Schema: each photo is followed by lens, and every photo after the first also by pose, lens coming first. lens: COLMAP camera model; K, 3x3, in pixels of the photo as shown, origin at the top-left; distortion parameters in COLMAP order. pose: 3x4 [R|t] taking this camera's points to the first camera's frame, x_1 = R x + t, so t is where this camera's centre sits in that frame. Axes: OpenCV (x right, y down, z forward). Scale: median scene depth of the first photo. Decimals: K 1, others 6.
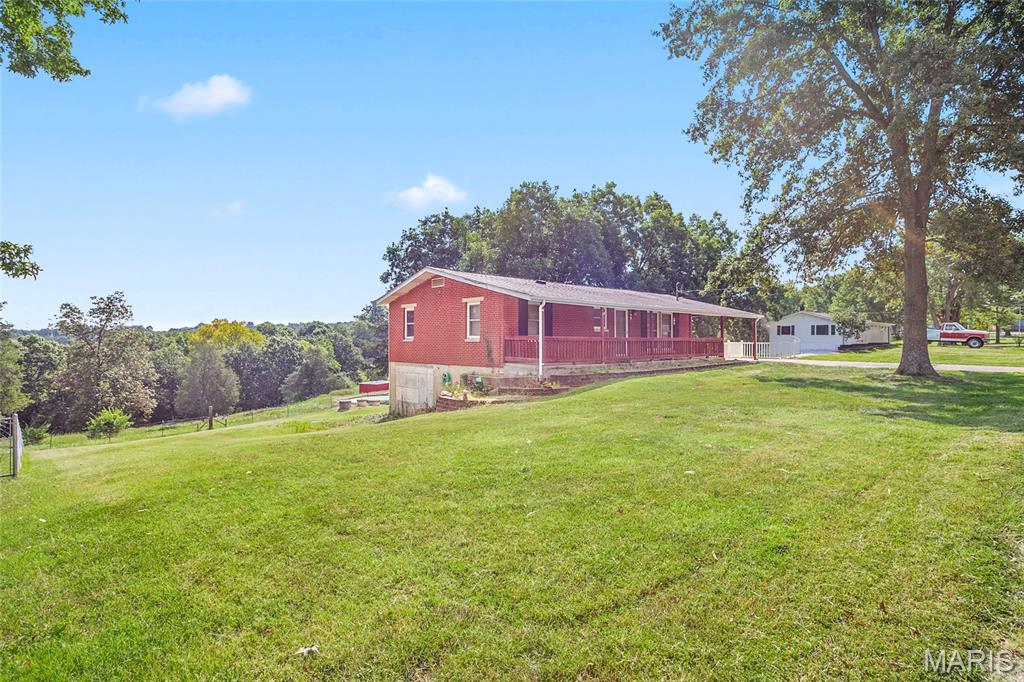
lens RADIAL K [[512.5, 0, 512.0], [0, 512.5, 341.0], [0, 0, 1]] dist [0.000646, 0.000580]
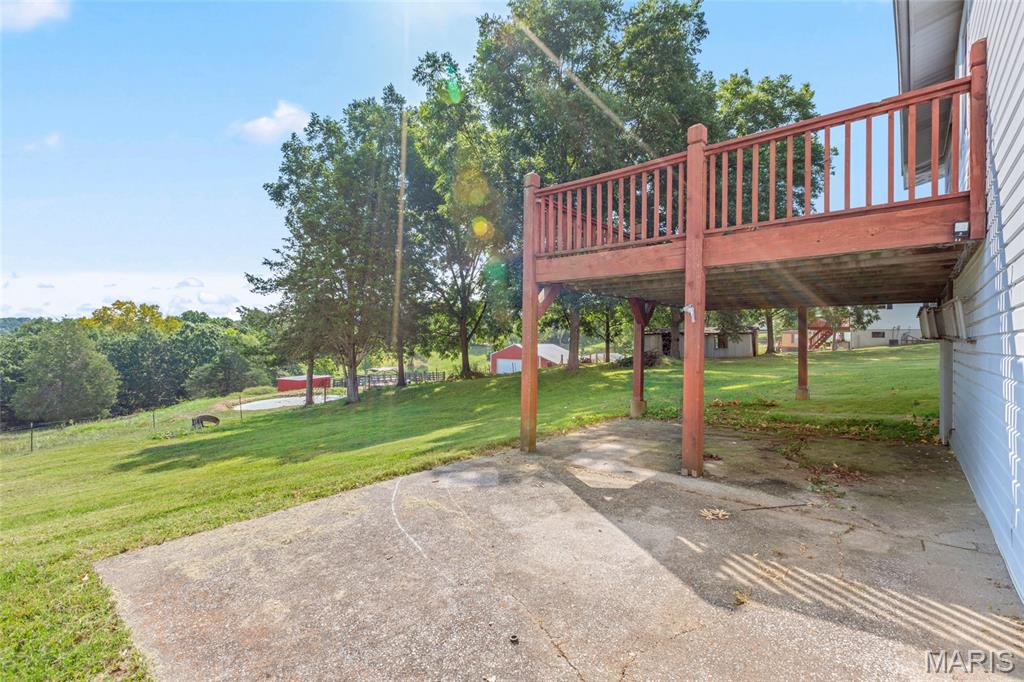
lens RADIAL K [[455.0, 0, 512.0], [0, 455.0, 341.0], [0, 0, 1]] dist [-0.011098, -0.000033]
pose [[0.994183, 0.013463, 0.106858, -0.033600], [-0.013410, 0.999909, -0.001210, 0.028563], [-0.106865, -0.000230, 0.994274, 0.374184]]
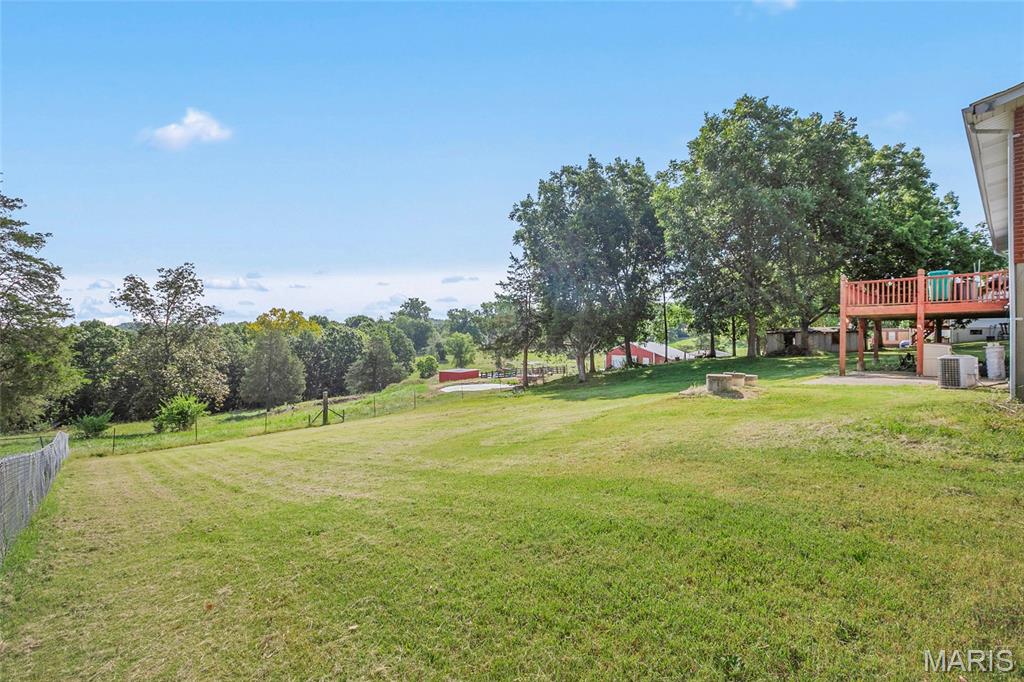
lens RADIAL K [[455.0, 0, 512.0], [0, 455.0, 341.0], [0, 0, 1]] dist [-0.011098, -0.000033]
pose [[0.999943, 0.007736, -0.007324, -0.196881], [-0.007731, 0.999970, 0.000744, 0.032035], [0.007330, -0.000688, 0.999973, 0.217413]]
